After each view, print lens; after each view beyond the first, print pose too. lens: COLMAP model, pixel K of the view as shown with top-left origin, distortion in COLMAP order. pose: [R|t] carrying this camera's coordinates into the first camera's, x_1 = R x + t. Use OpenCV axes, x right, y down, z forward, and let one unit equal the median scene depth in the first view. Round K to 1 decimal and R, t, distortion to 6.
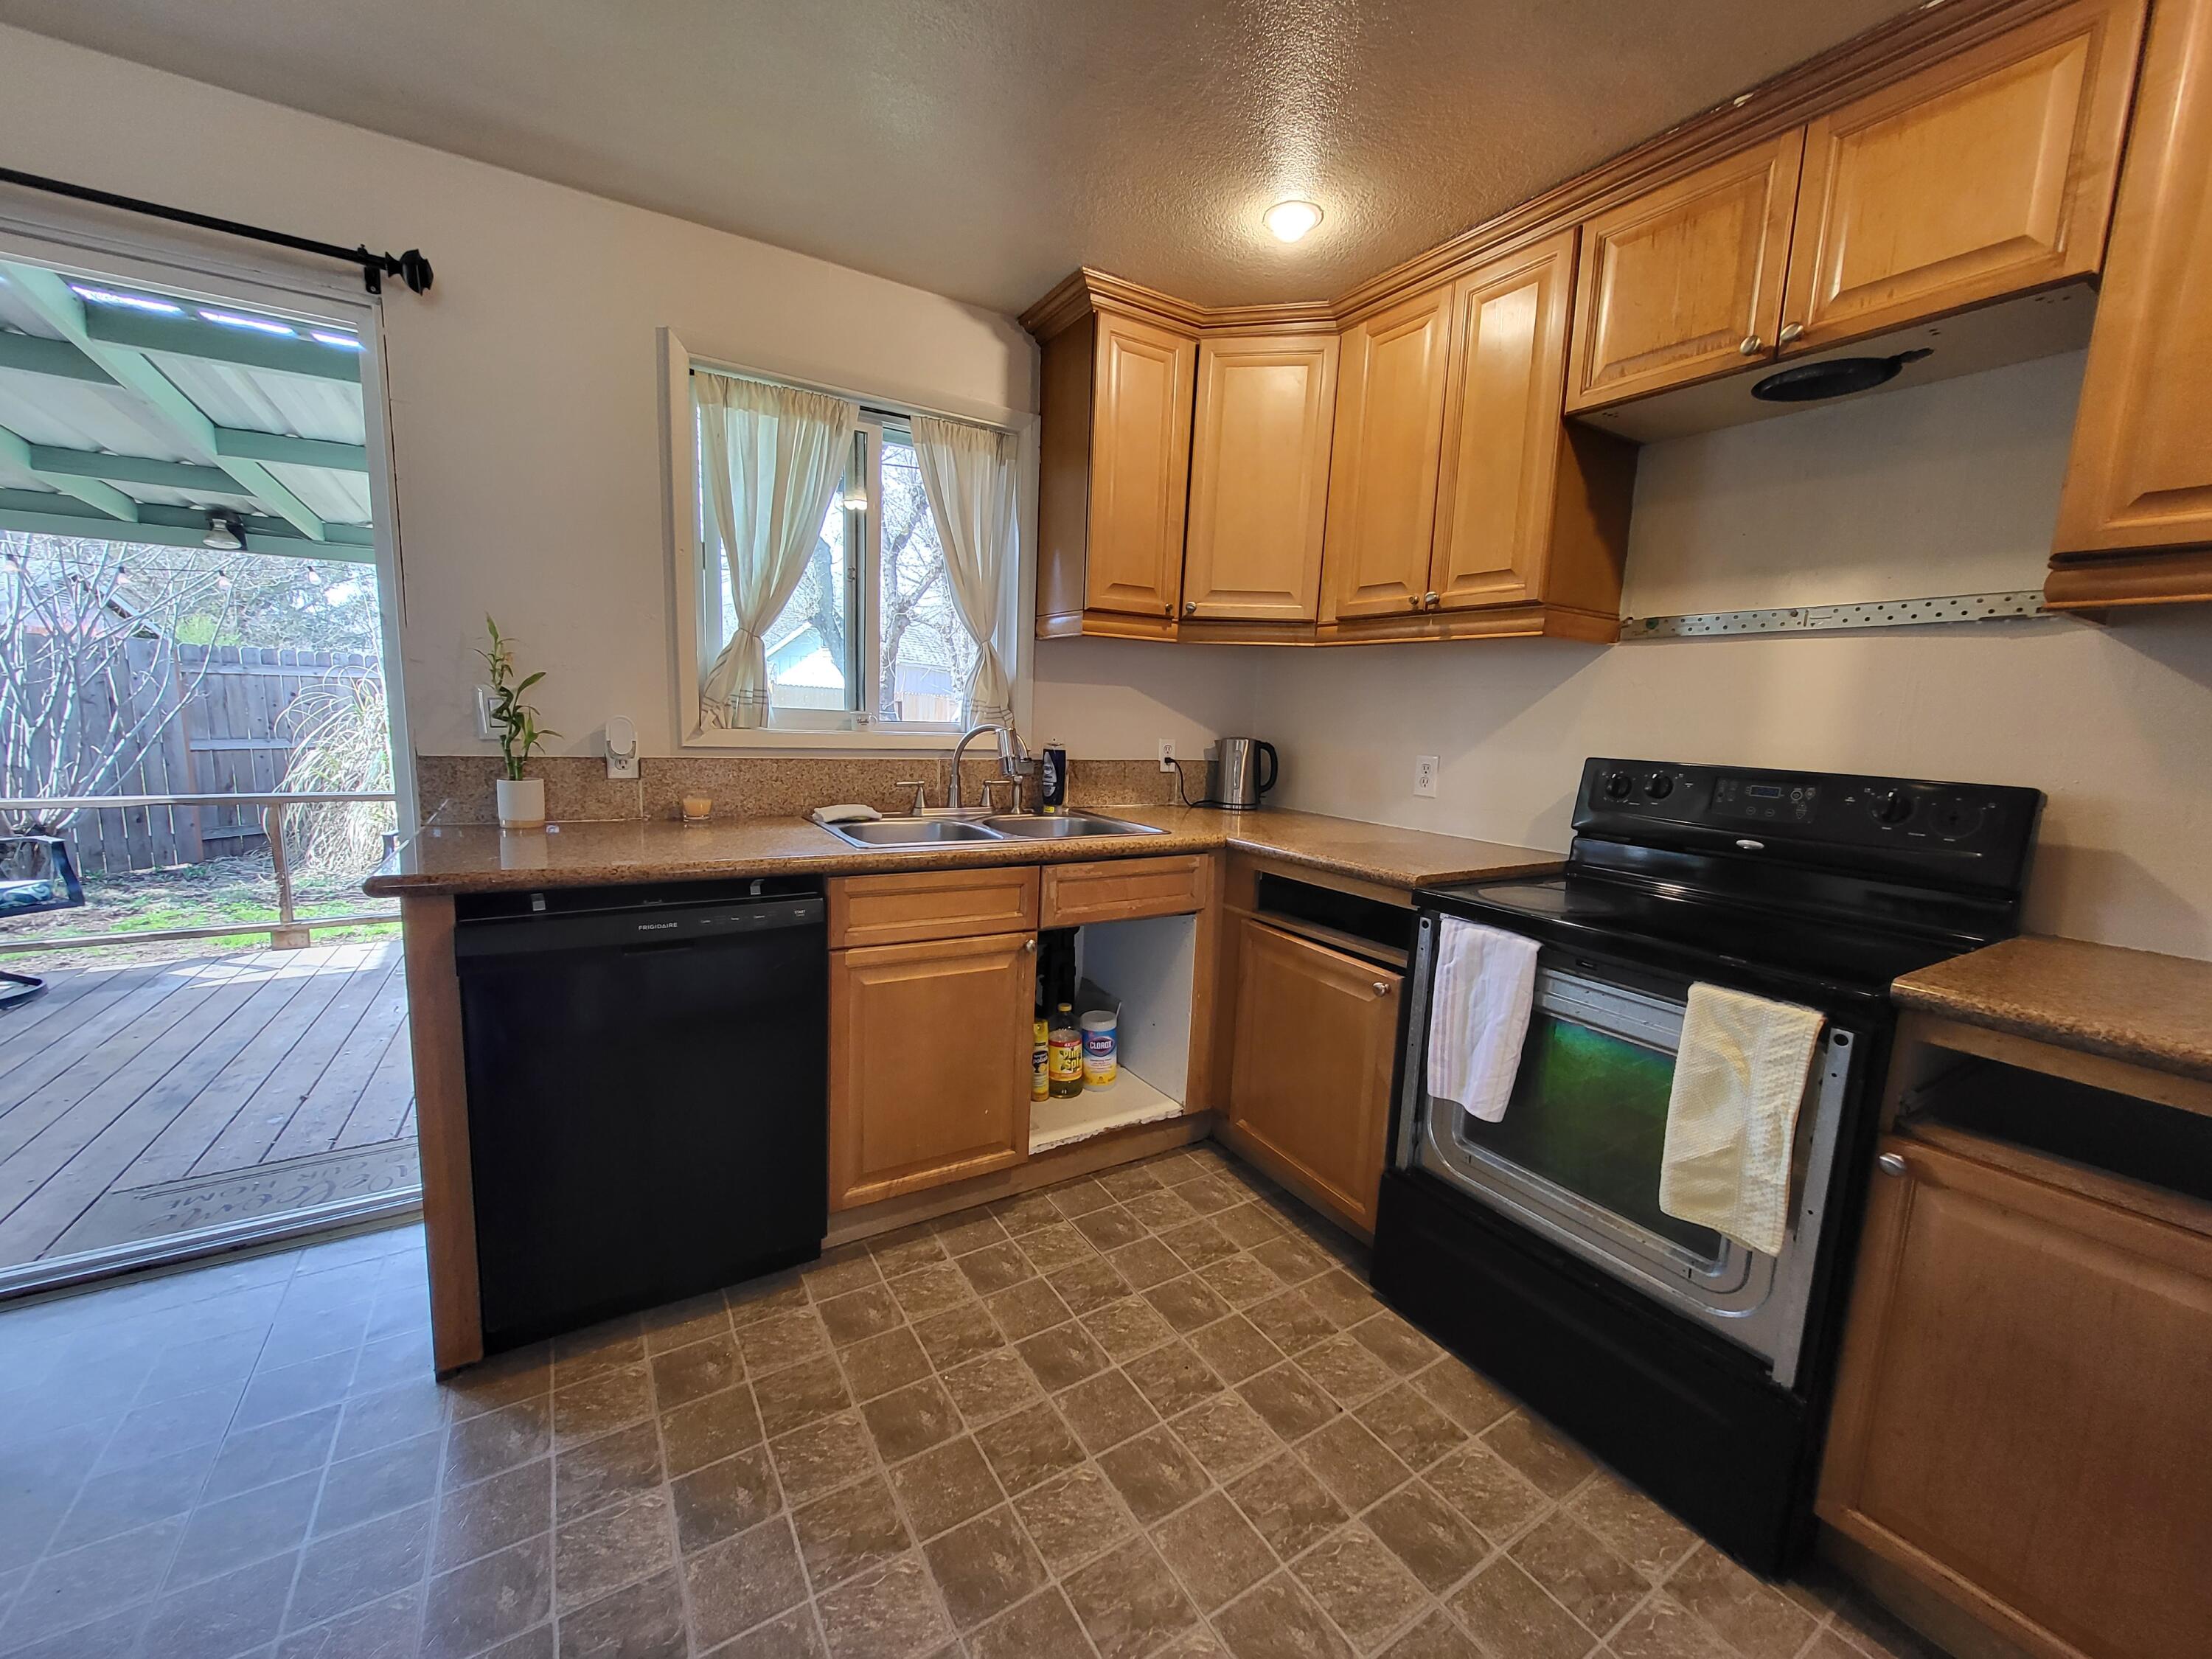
lens RADIAL K [[866.8, 0, 1109.8], [0, 866.8, 837.0], [0, 0, 1]] dist [0.002517, -0.001350]
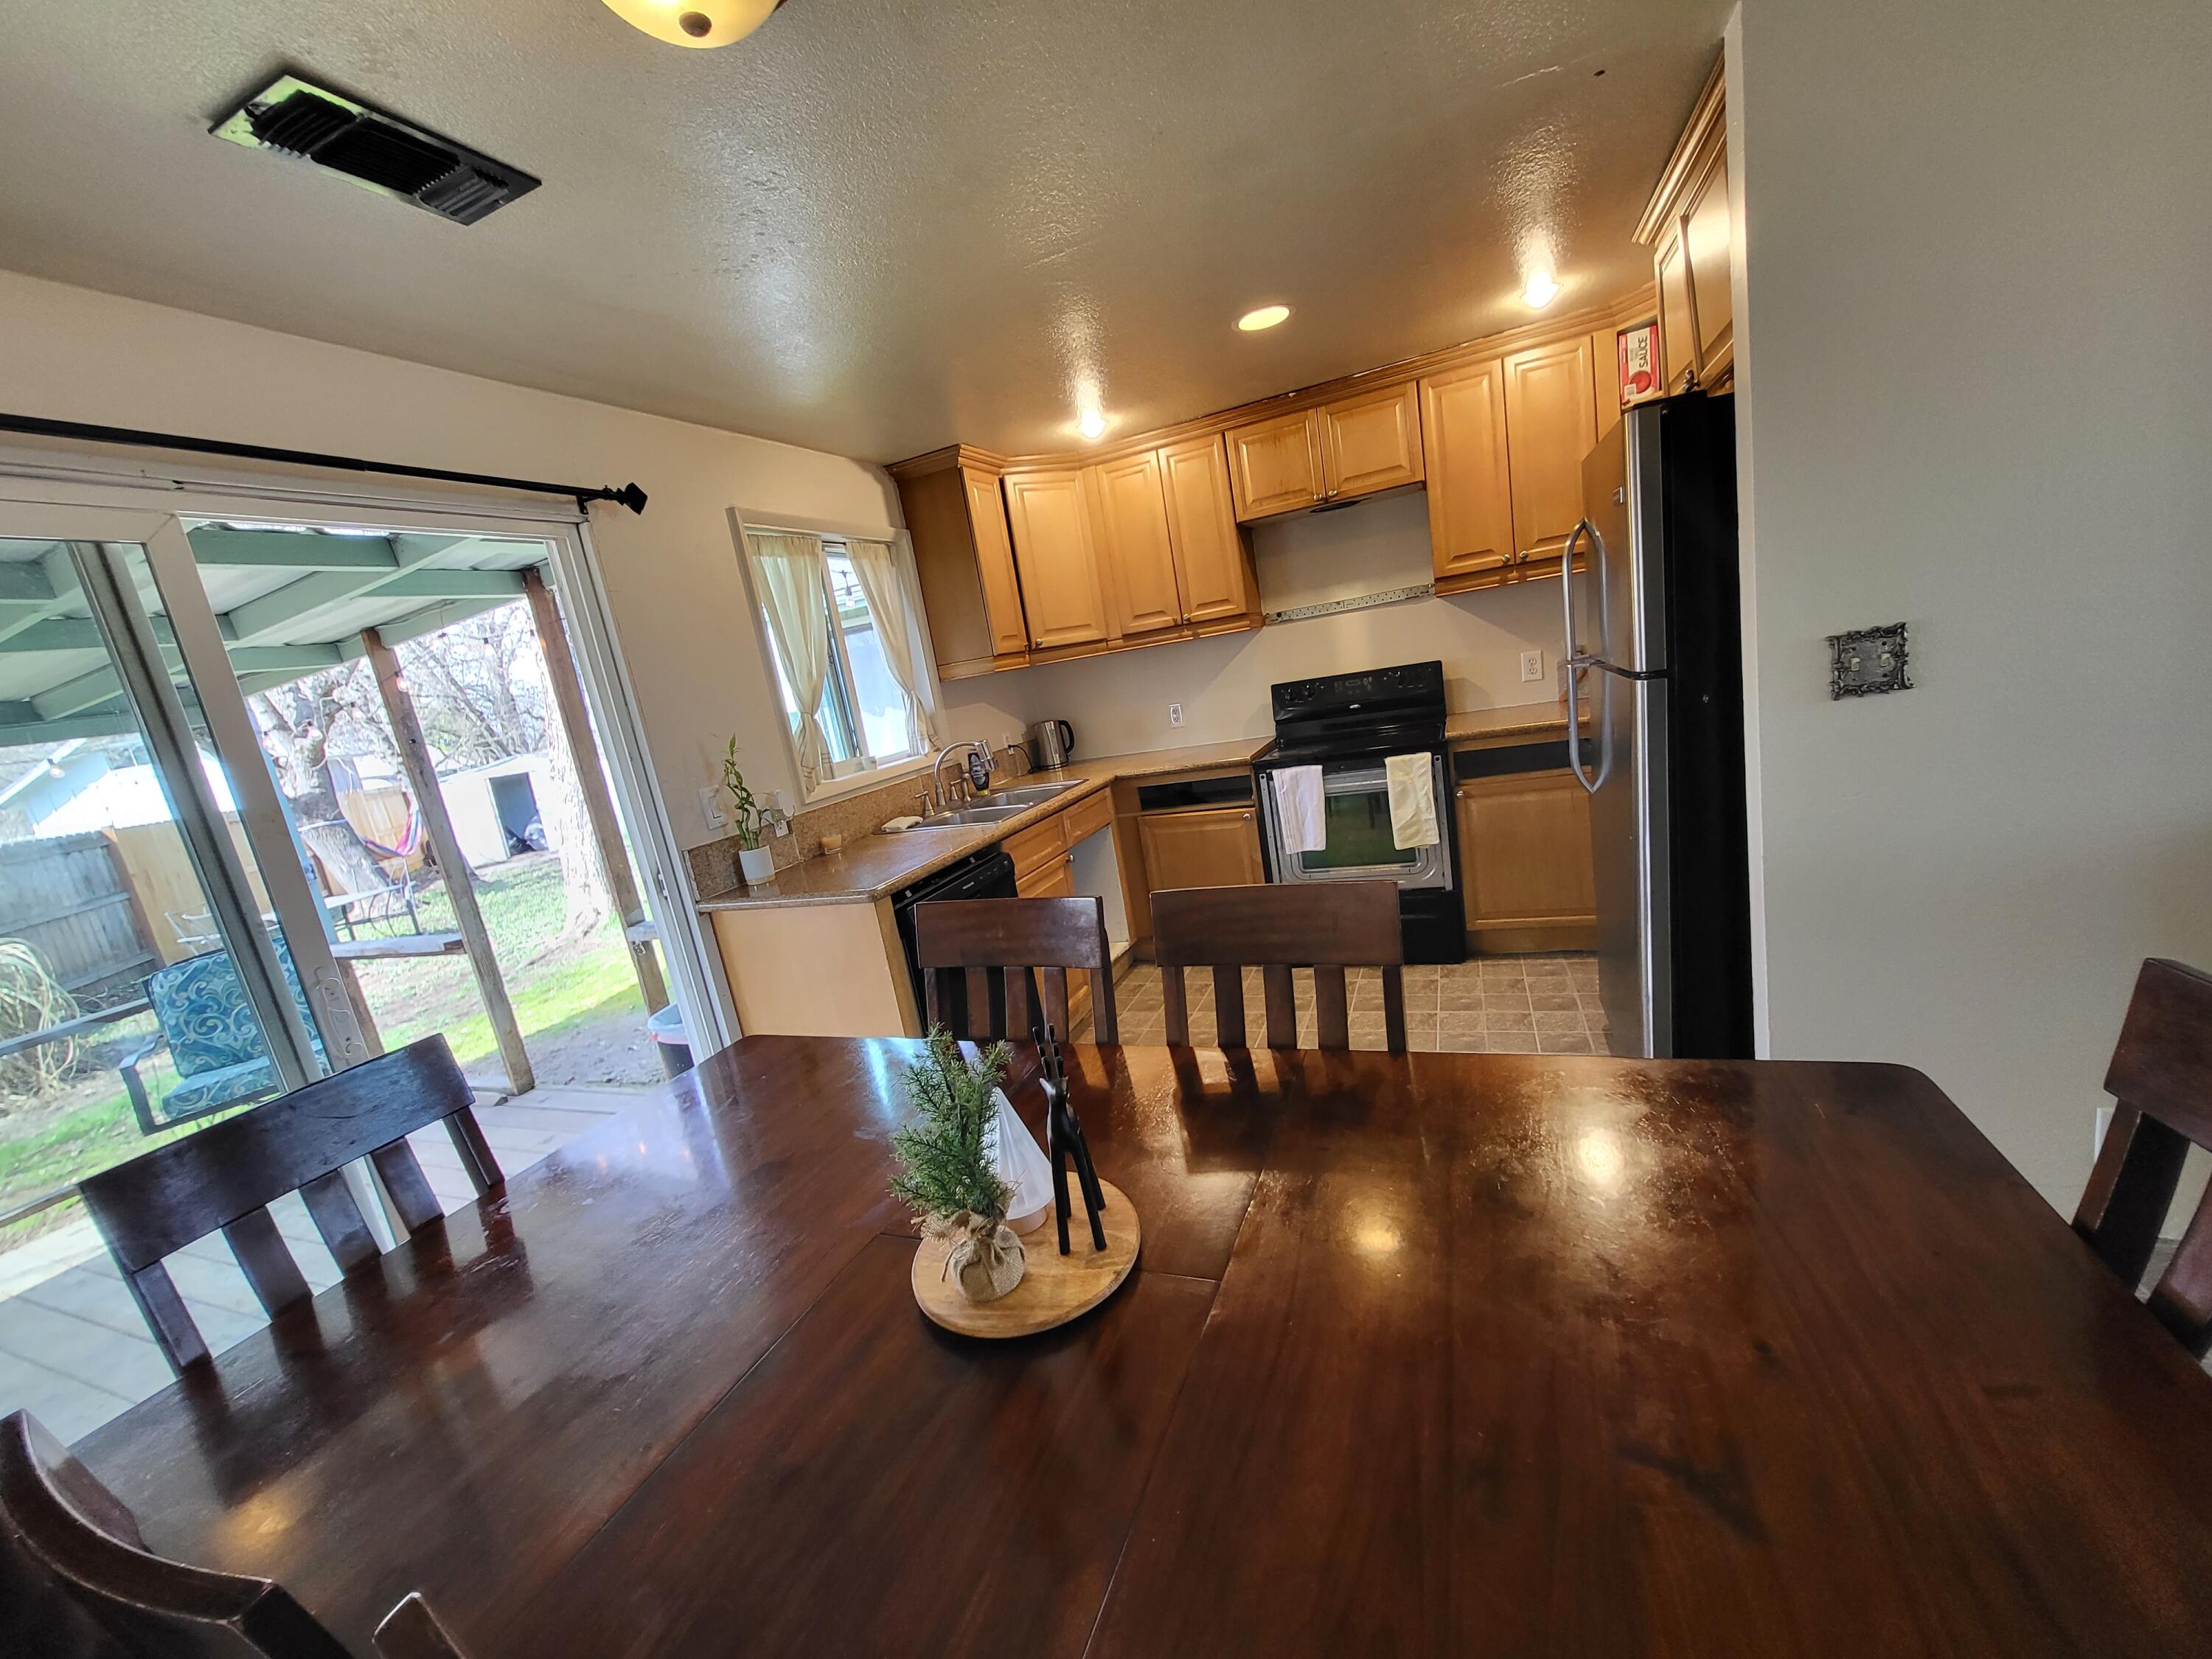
lens RADIAL K [[866.8, 0, 1107.7], [0, 866.8, 841.9], [0, 0, 1]] dist [0.002517, -0.001350]
pose [[0.786942, -0.288920, 0.545204, -0.977370], [0.280091, 0.954584, 0.101582, -0.057560], [-0.549792, 0.072767, 0.832126, -0.444190]]
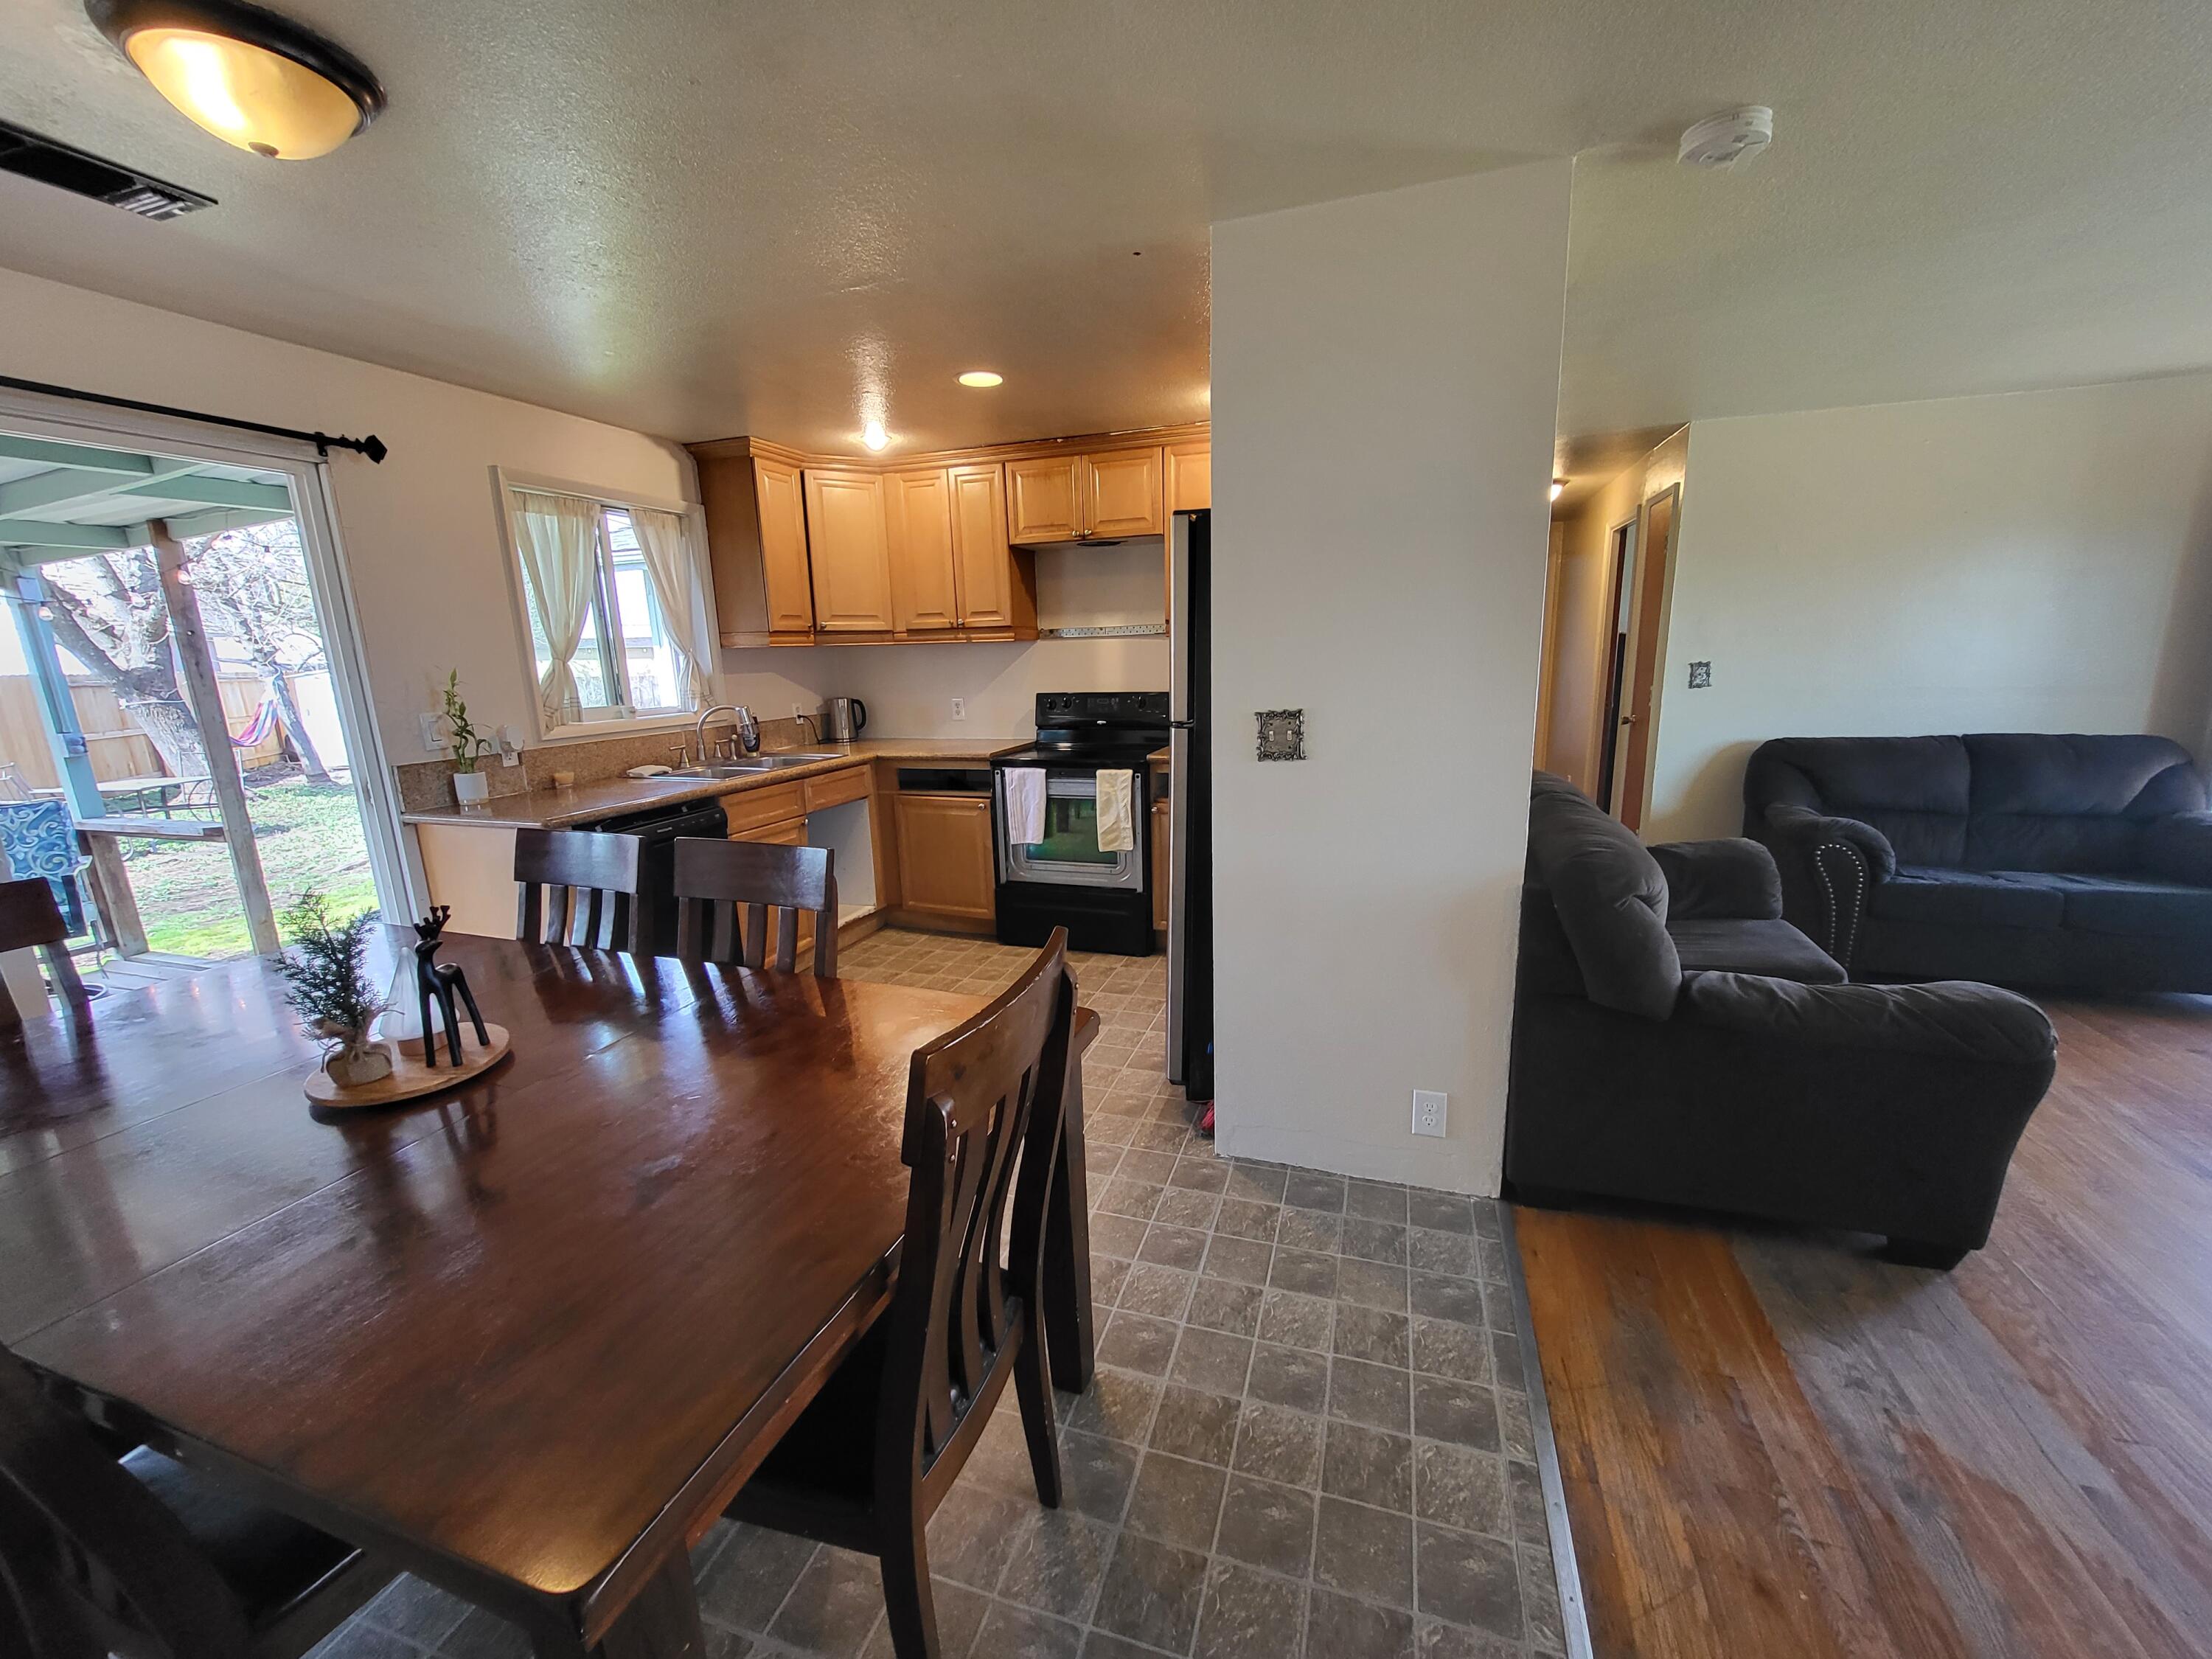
lens RADIAL K [[866.8, 0, 1107.5], [0, 866.8, 839.5], [0, 0, 1]] dist [0.002517, -0.001350]
pose [[0.770657, -0.195040, 0.606668, -0.759669], [0.149302, 0.980775, 0.125654, 0.025128], [-0.619513, -0.006260, 0.784962, -0.892919]]
